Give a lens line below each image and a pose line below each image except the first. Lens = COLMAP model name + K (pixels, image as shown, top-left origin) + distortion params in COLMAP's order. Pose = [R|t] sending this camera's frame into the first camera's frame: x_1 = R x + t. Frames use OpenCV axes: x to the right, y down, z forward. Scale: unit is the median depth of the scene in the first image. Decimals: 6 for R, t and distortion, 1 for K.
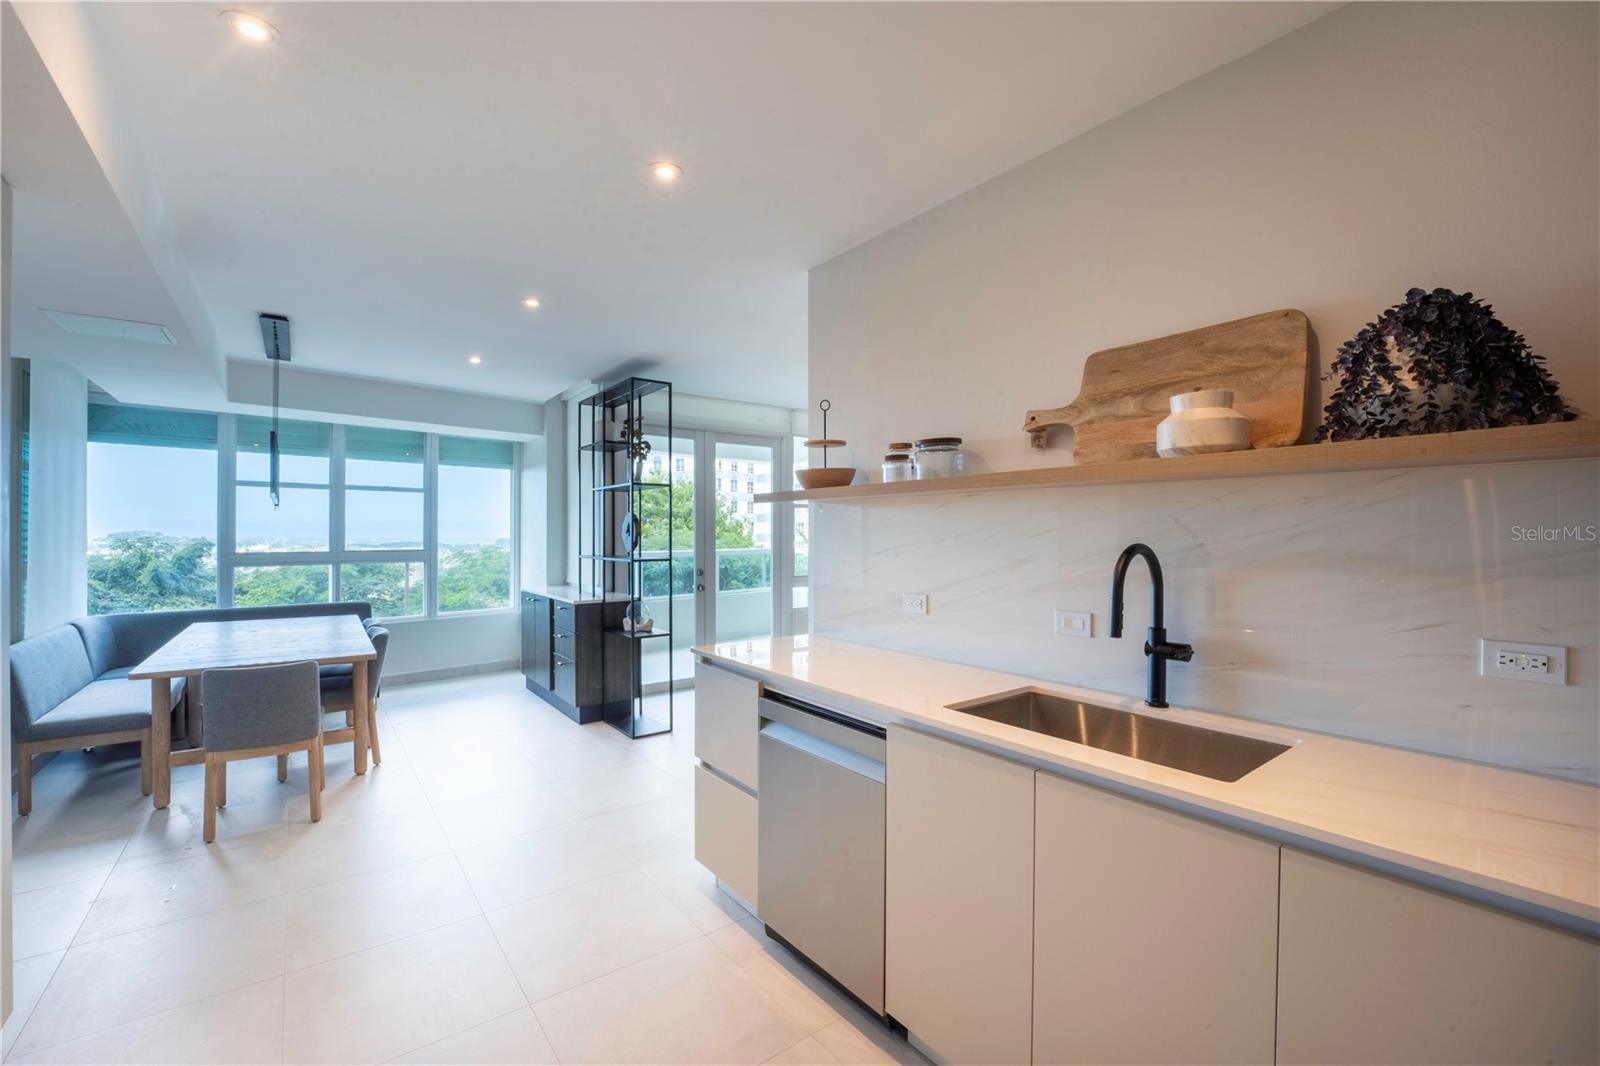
lens RADIAL K [[632.7, 0, 794.0], [0, 632.7, 536.1], [0, 0, 1]] dist [-0.031204, -0.000218]
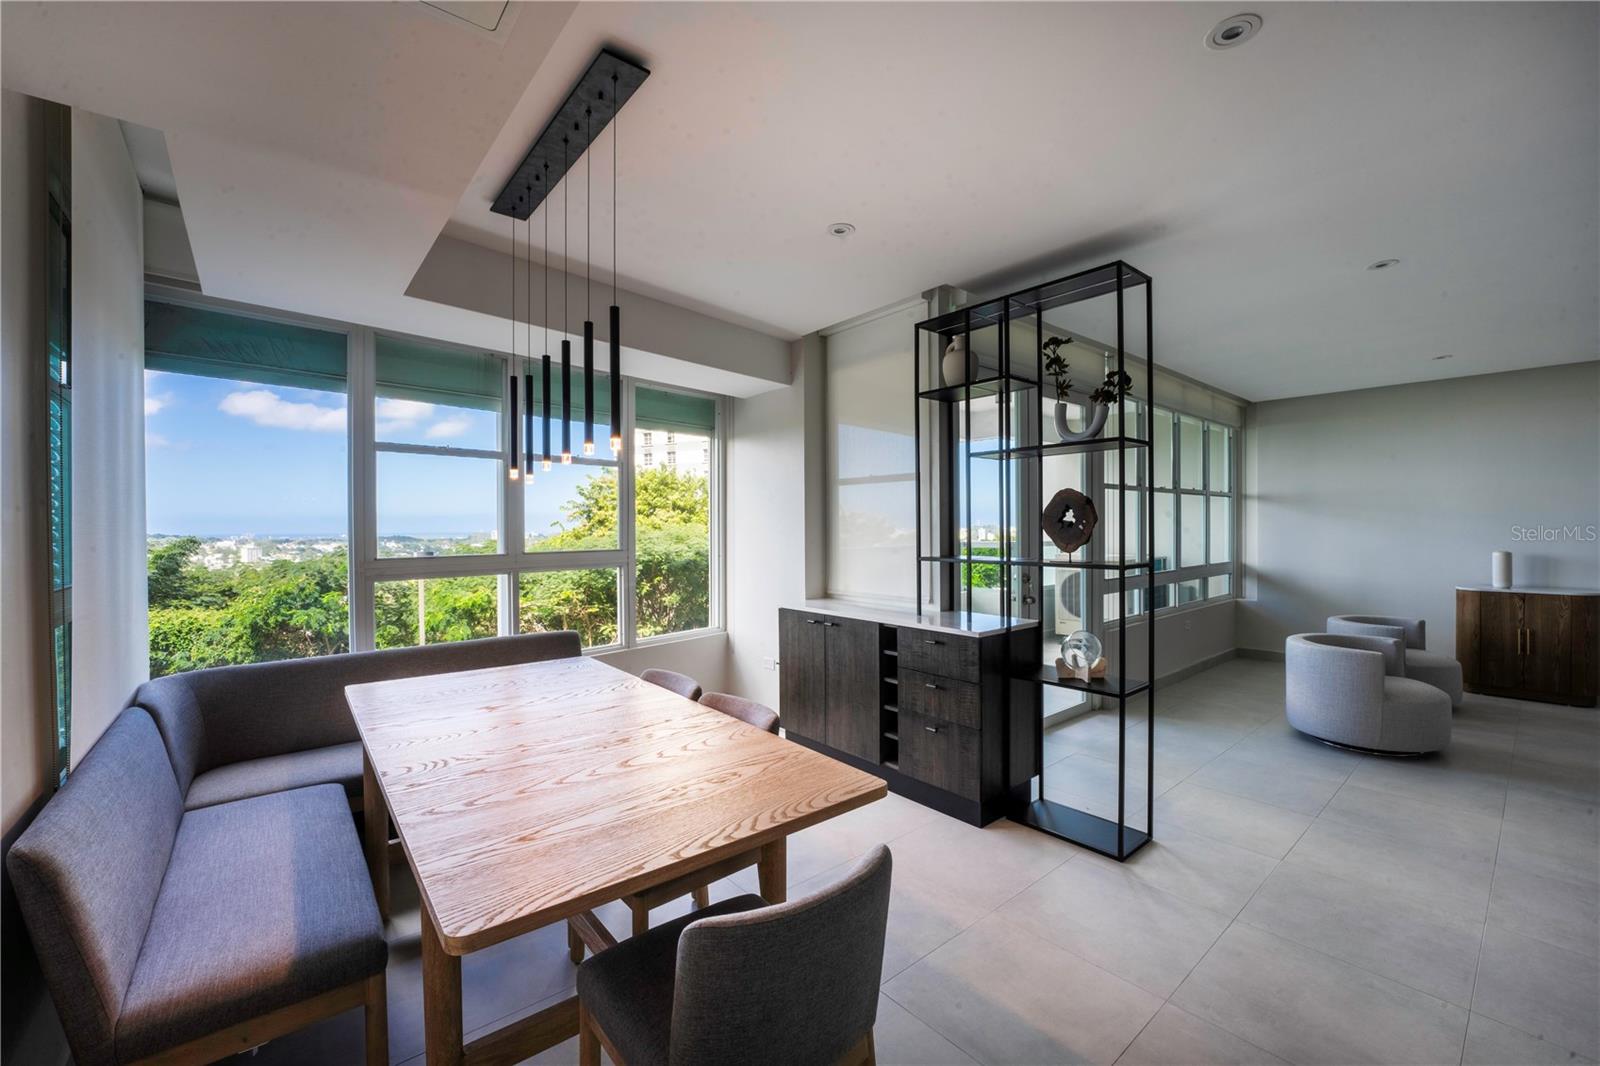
lens RADIAL K [[632.7, 0, 804.8], [0, 632.7, 534.3], [0, 0, 1]] dist [-0.031204, -0.000218]
pose [[0.999432, -0.007519, 0.032843, -0.453722], [0.007231, 0.999934, 0.008877, -0.000009], [-0.032908, -0.008634, 0.999421, 0.326617]]
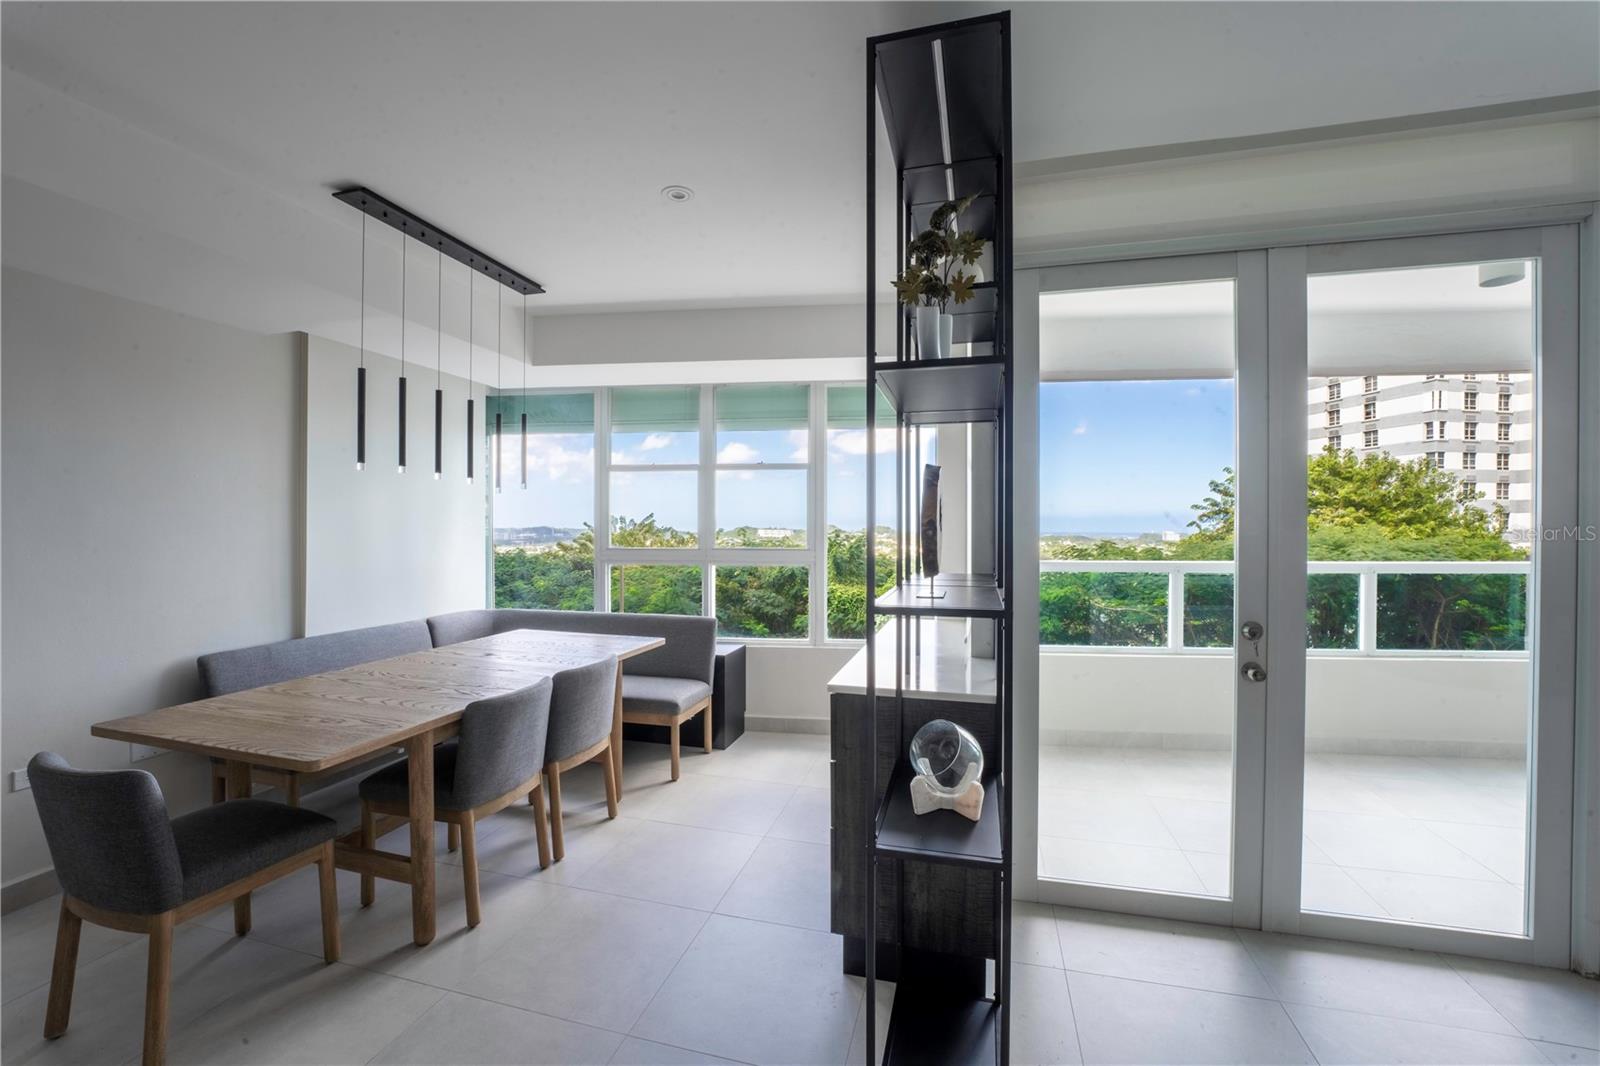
lens RADIAL K [[632.7, 0, 798.7], [0, 632.7, 529.2], [0, 0, 1]] dist [-0.031204, -0.000218]
pose [[0.598148, 0.004309, -0.801374, -0.016760], [-0.006303, 0.999980, 0.000673, -0.000972], [0.801361, 0.004648, 0.598163, 0.621328]]
